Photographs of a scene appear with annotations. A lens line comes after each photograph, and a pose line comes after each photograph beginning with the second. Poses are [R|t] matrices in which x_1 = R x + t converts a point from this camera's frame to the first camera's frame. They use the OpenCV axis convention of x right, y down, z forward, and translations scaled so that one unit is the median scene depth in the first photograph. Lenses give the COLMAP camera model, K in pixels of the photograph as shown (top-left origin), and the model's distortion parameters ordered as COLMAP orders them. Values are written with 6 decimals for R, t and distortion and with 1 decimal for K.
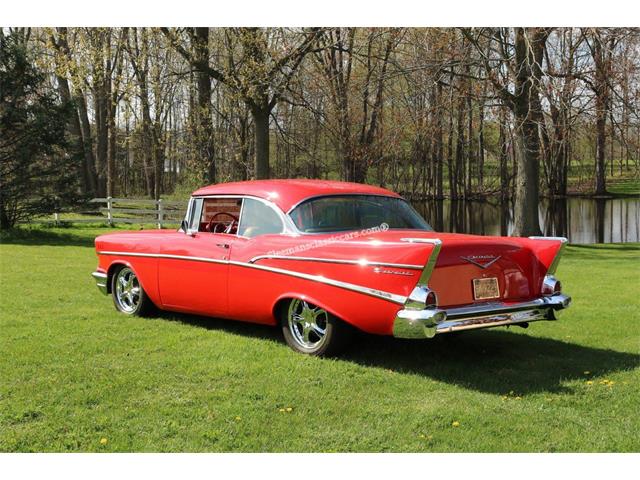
lens RADIAL K [[892.0, 0, 320.0], [0, 892.0, 240.0], [0, 0, 1]] dist [-0.149752, 0.010550]
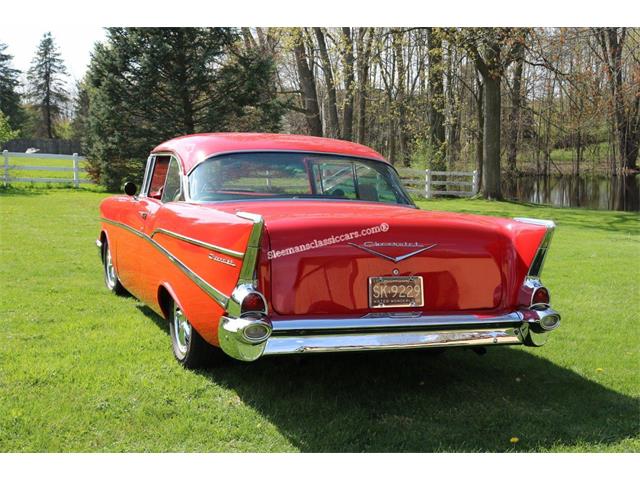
lens RADIAL K [[892.0, 0, 320.0], [0, 892.0, 240.0], [0, 0, 1]] dist [-0.149752, 0.010550]
pose [[0.930373, 0.047739, -0.363494, 0.279287], [-0.036098, 0.998597, 0.038755, -0.006225], [0.364834, -0.022935, 0.930790, 0.264969]]
